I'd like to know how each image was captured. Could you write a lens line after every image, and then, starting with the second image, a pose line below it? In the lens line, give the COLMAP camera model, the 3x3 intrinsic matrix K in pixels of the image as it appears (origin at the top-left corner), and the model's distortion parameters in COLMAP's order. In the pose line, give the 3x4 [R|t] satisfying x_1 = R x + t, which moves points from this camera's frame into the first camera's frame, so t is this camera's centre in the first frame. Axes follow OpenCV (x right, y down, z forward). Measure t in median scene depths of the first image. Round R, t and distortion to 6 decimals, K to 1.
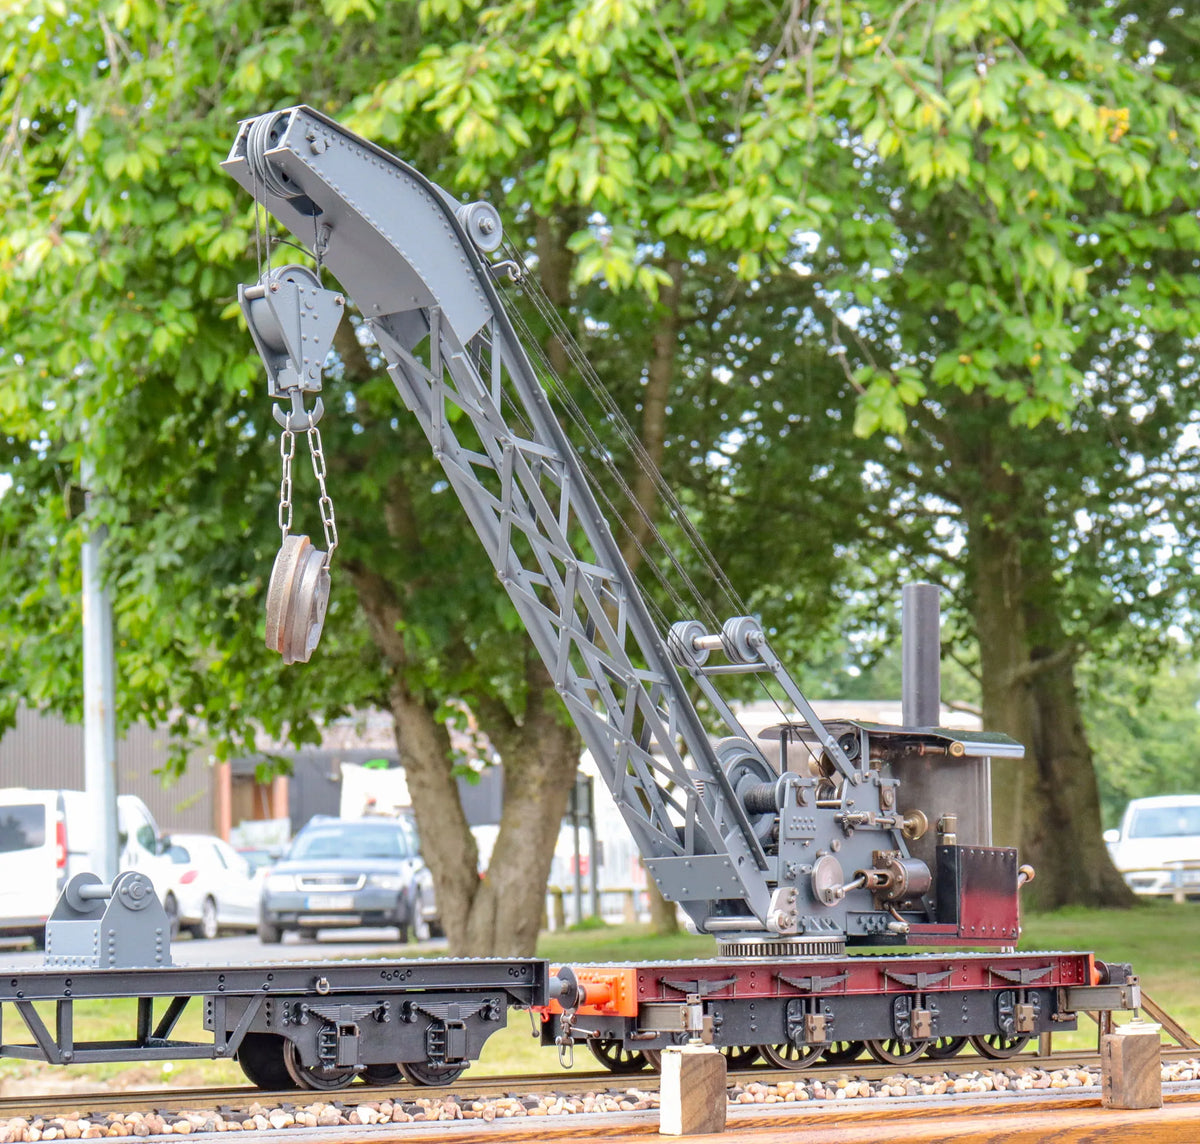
lens RADIAL K [[2987.4, 0, 600.0], [0, 2987.4, 572.0], [0, 0, 1]] dist [-0.016086, 0.722225]
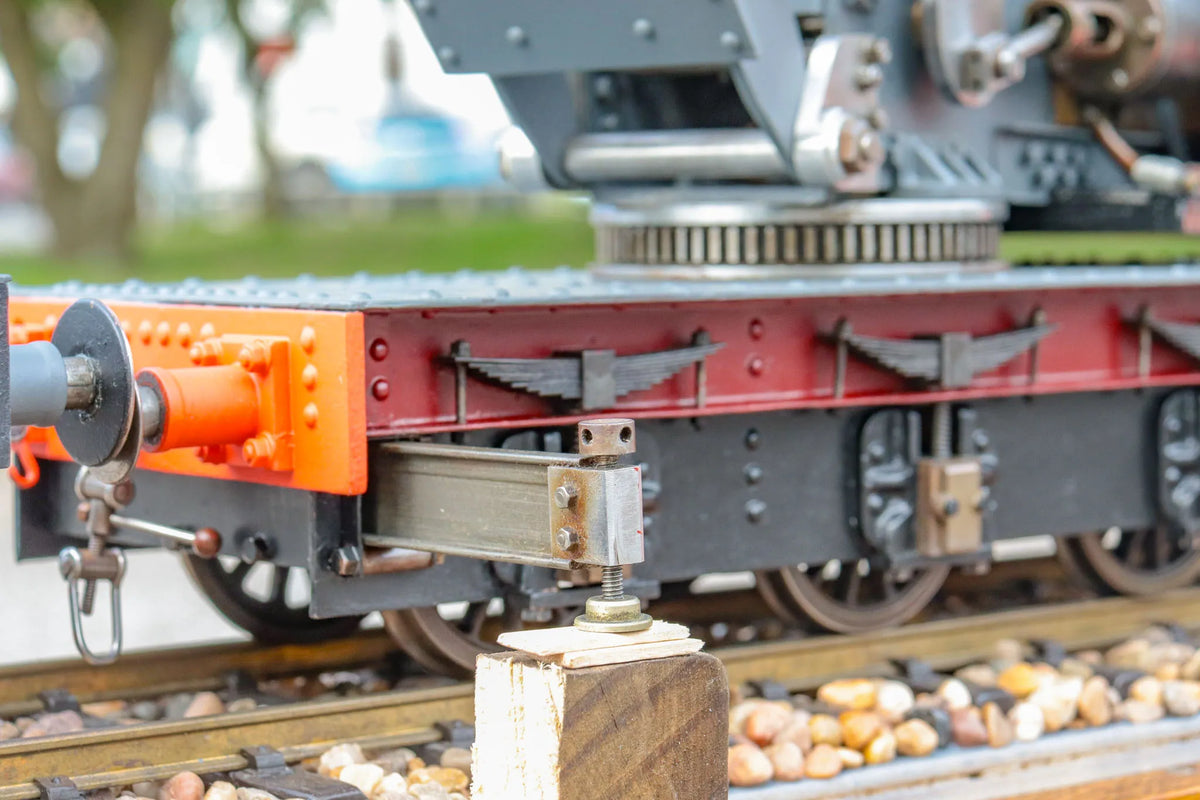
lens RADIAL K [[2992.7, 0, 600.0], [0, 2992.7, 400.0], [0, 0, 1]] dist [0.027594, 0.039490]
pose [[0.991582, 0.000699, 0.129479, -0.001039], [-0.023348, 0.984559, 0.173490, 0.091760], [-0.127358, -0.175052, 0.976287, 0.718749]]
